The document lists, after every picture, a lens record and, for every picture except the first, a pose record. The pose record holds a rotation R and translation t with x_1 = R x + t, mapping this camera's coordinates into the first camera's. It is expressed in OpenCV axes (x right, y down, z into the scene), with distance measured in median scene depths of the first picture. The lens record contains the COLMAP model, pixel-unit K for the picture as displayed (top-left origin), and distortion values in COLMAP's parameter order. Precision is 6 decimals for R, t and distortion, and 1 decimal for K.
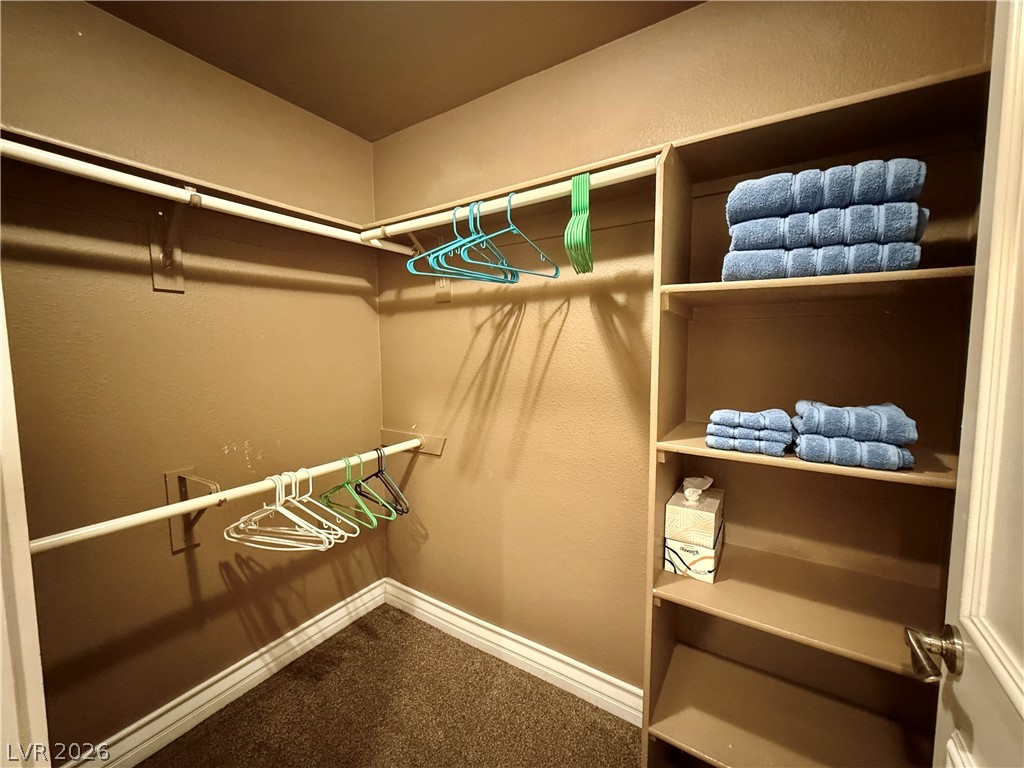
lens RADIAL K [[408.6, 0, 513.5], [0, 408.6, 382.3], [0, 0, 1]] dist [-0.001773, 0.000106]
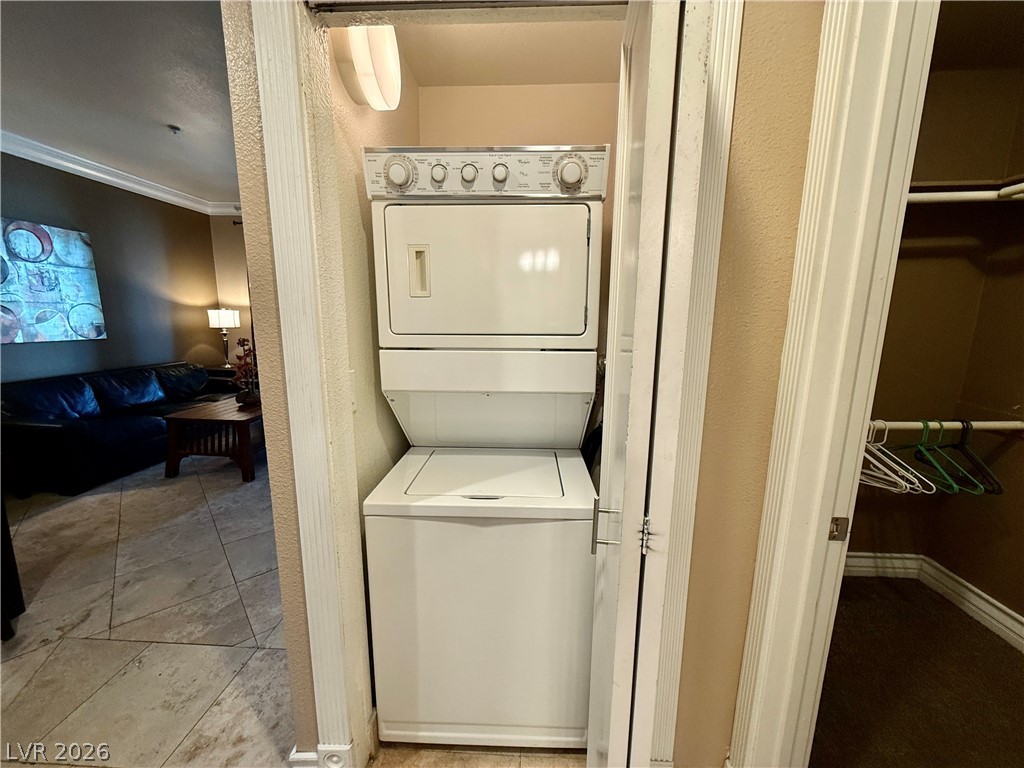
lens RADIAL K [[408.6, 0, 510.9], [0, 408.6, 383.8], [0, 0, 1]] dist [-0.001773, 0.000106]
pose [[0.508094, 0.163038, -0.845730, -0.067765], [-0.080163, 0.986610, 0.142036, 0.024187], [0.857563, -0.004372, 0.514360, -0.353582]]
